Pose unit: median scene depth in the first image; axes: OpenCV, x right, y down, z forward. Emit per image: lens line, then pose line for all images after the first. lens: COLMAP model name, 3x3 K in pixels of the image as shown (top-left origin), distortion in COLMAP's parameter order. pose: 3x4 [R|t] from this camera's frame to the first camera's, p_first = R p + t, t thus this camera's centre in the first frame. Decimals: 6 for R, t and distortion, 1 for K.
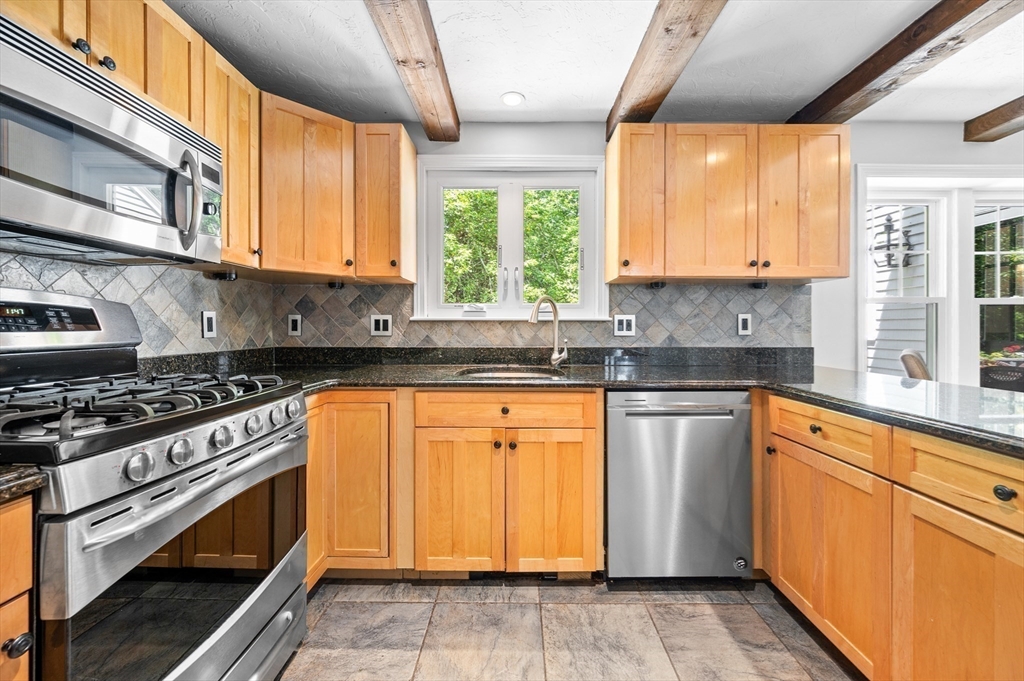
lens RADIAL K [[404.4, 0, 512.7], [0, 404.4, 333.7], [0, 0, 1]] dist [-0.000012, 0.000004]
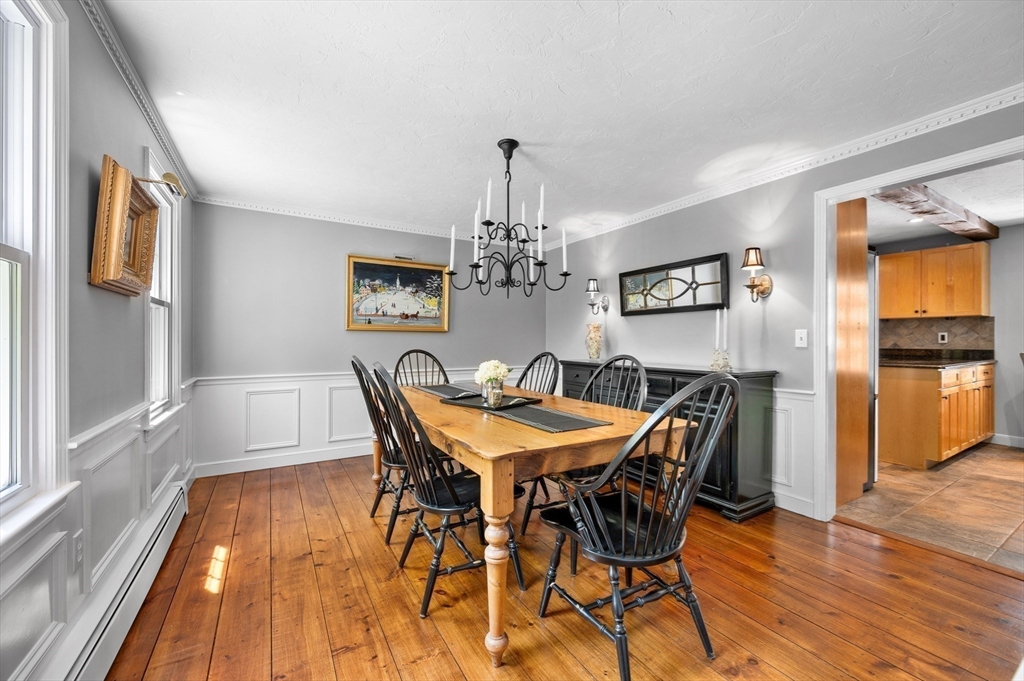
lens RADIAL K [[404.4, 0, 512.2], [0, 404.4, 341.8], [0, 0, 1]] dist [-0.000012, 0.000004]
pose [[0.515475, -0.000796, -0.856904, 1.193879], [-0.004040, 0.999986, -0.003359, 0.012500], [0.856895, 0.005193, 0.515465, -1.872267]]
